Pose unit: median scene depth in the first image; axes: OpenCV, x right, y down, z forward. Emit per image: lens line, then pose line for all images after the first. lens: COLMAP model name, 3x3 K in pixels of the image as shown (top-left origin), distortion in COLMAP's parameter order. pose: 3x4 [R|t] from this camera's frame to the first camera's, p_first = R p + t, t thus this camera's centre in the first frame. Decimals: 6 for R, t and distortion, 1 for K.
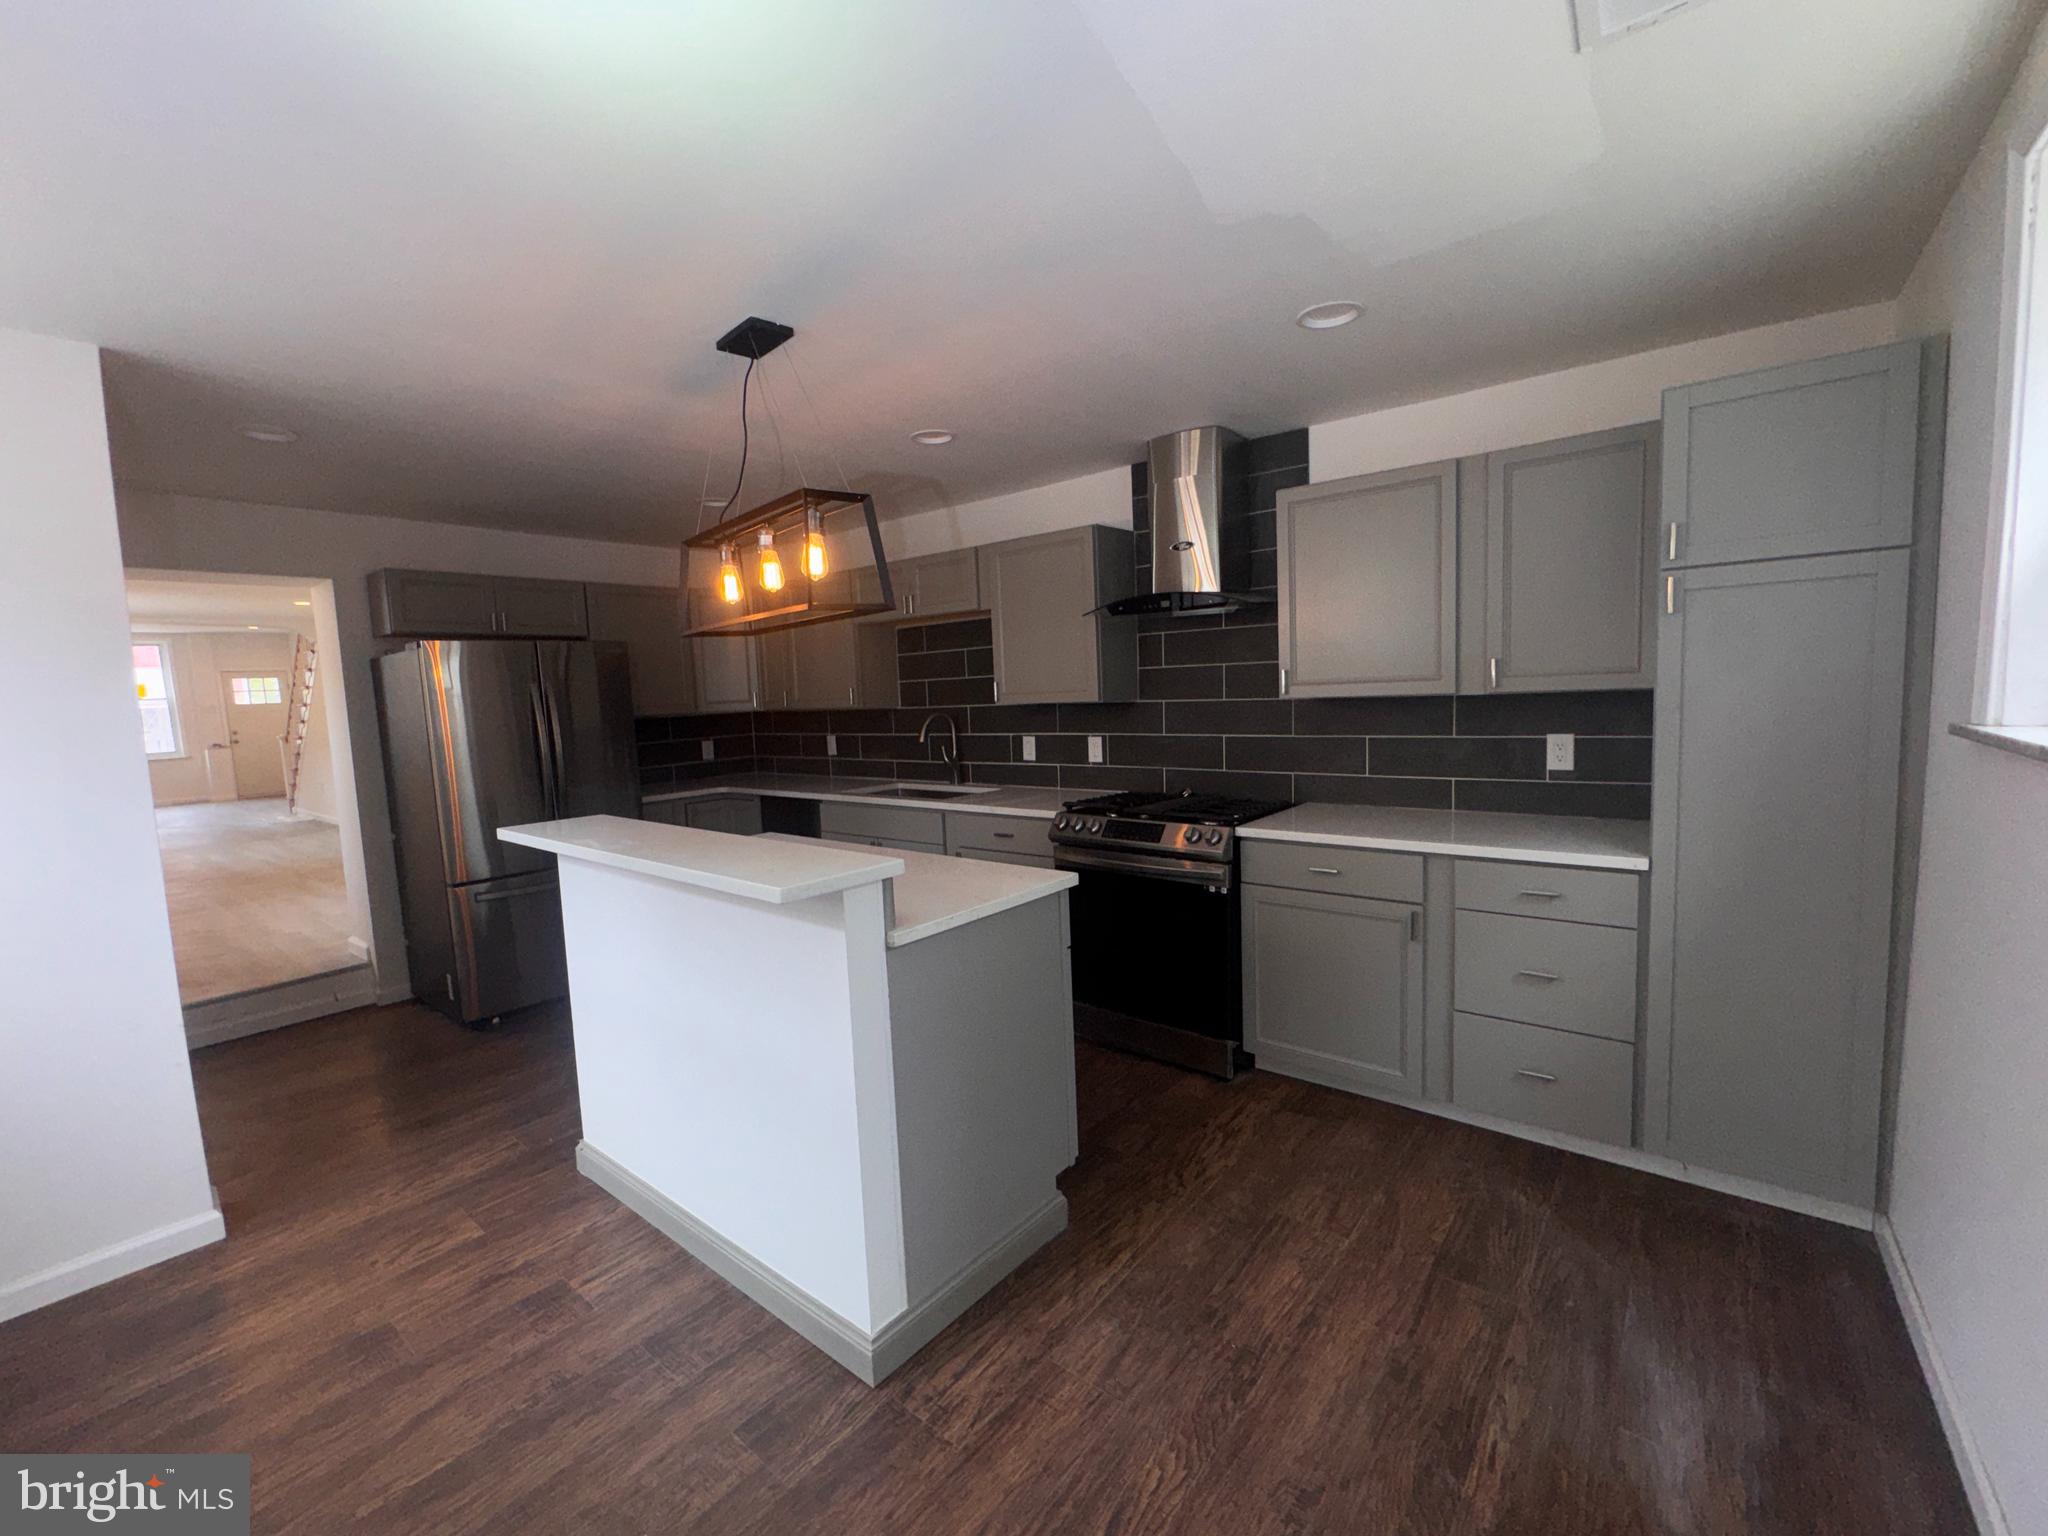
lens RADIAL K [[843.2, 0, 1017.2], [0, 843.2, 768.2], [0, 0, 1]] dist [-0.006407, 0.000894]
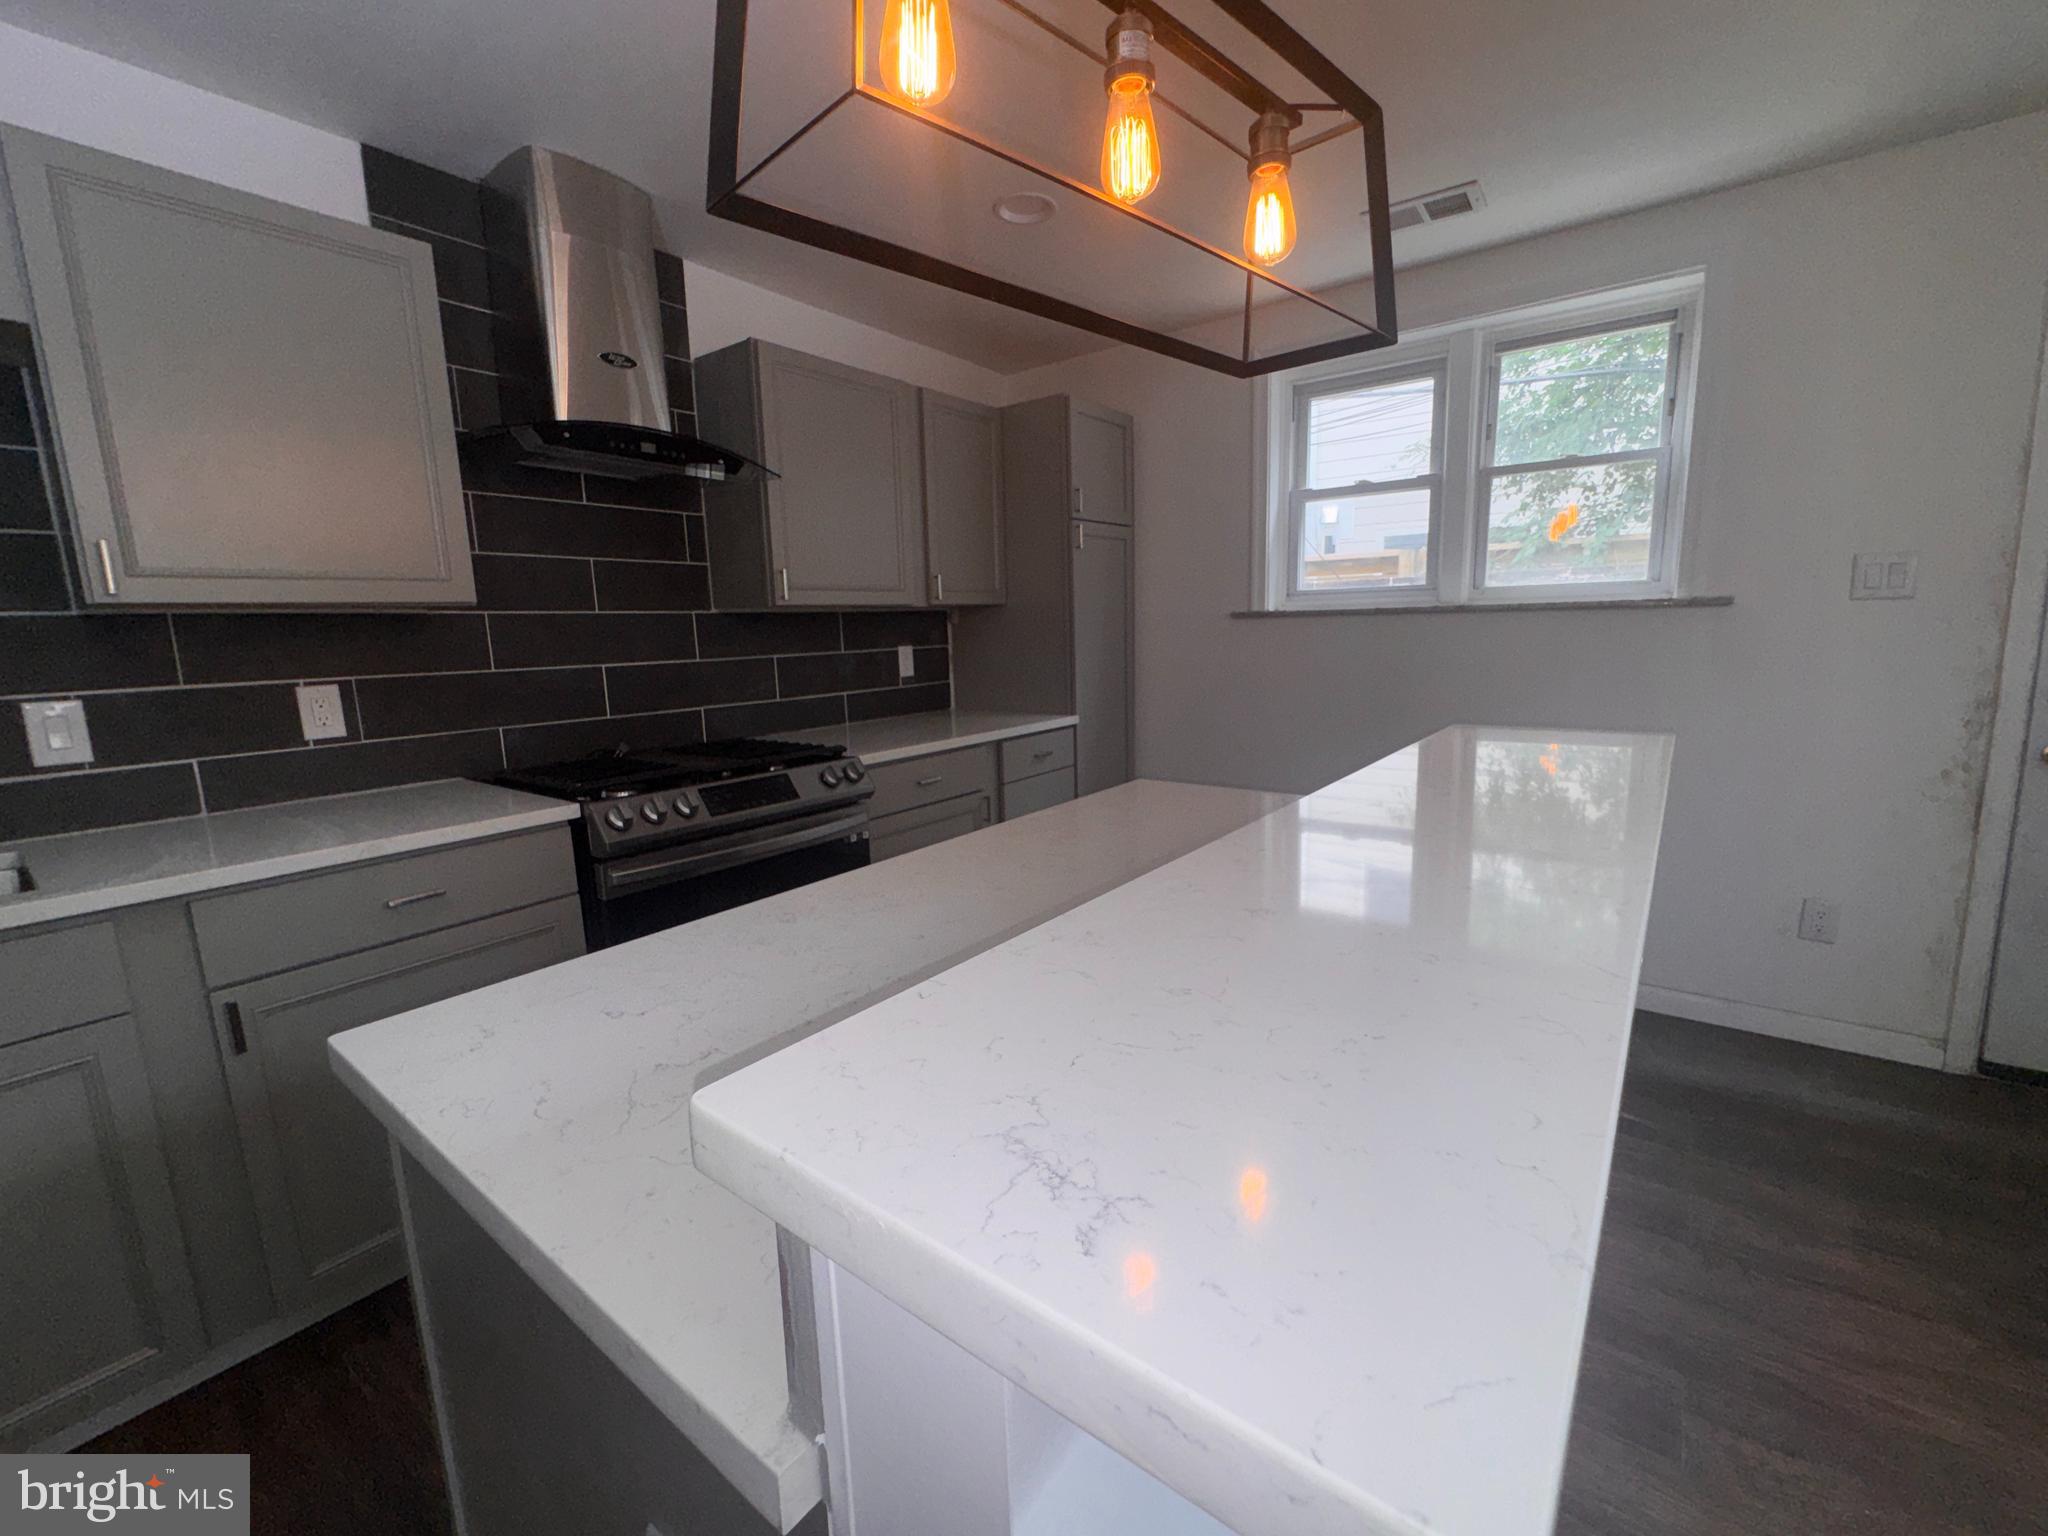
lens RADIAL K [[843.2, 0, 1019.1], [0, 843.2, 772.8], [0, 0, 1]] dist [-0.006407, 0.000894]
pose [[-0.032762, -0.131139, 0.990823, -0.486507], [0.123945, 0.983169, 0.134224, -0.003752], [-0.991748, 0.127205, -0.015956, 0.748805]]
